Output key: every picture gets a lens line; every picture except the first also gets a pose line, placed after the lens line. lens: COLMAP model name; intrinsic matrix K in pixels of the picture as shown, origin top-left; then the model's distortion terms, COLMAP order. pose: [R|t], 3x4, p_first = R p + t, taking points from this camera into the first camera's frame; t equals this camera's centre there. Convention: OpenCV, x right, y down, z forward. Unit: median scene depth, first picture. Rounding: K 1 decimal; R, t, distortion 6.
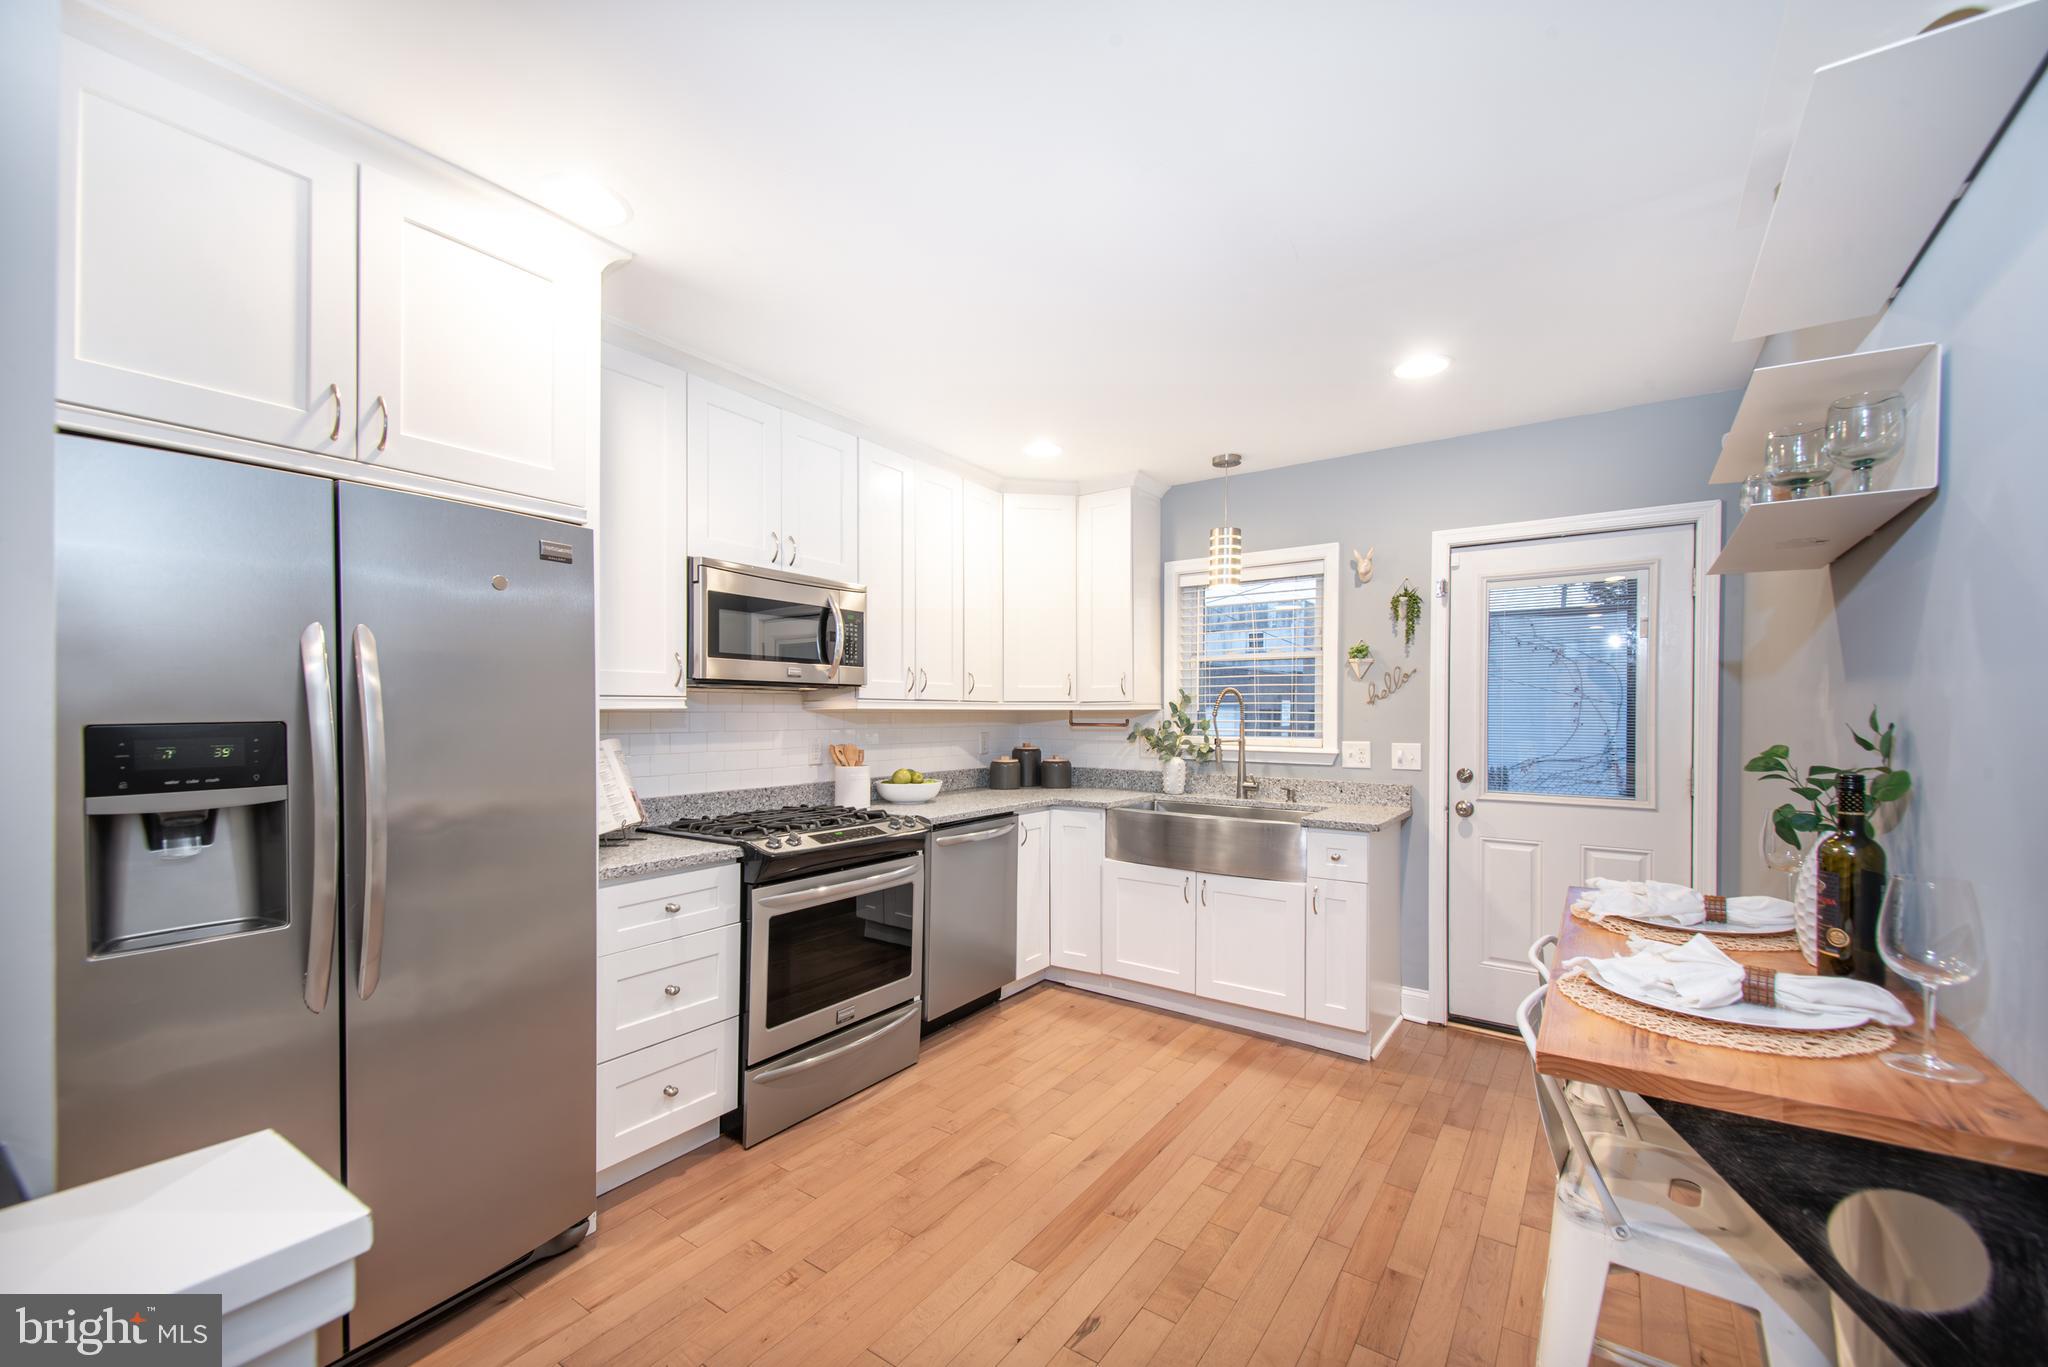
lens RADIAL K [[839.6, 0, 1024.0], [0, 839.6, 683.5], [0, 0, 1]] dist [0.001031, 0.000064]
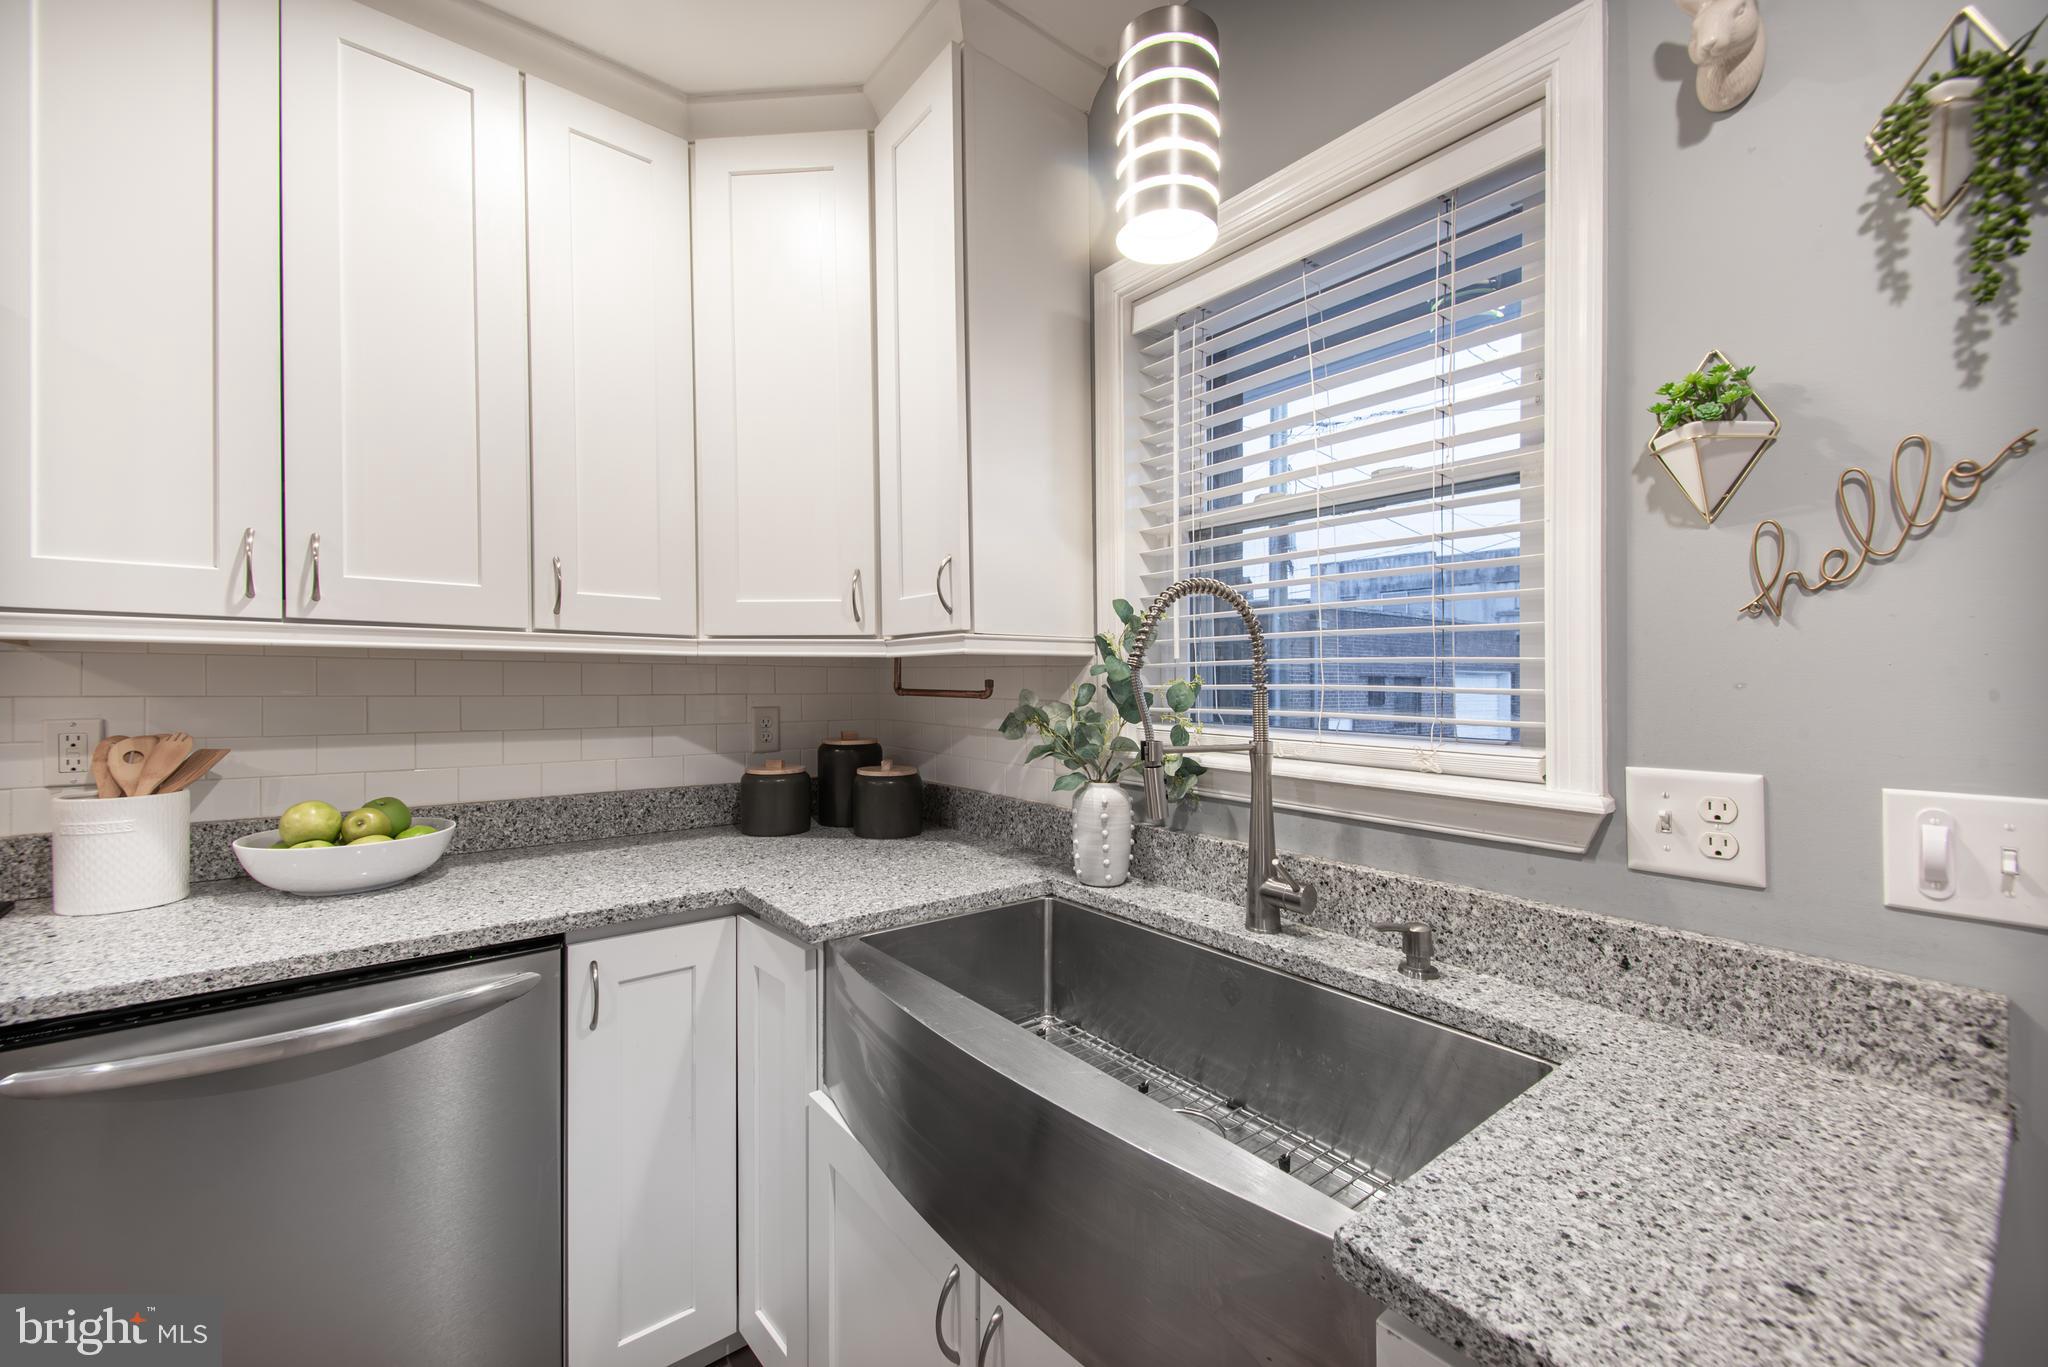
lens RADIAL K [[809.4, 0, 1028.0], [0, 809.4, 646.1], [0, 0, 1]] dist [0.013158, -0.011970]
pose [[0.958780, -0.006804, -0.284068, 0.273567], [0.005380, 0.999969, -0.005793, 0.032577], [0.284099, 0.004026, 0.958787, 0.707615]]
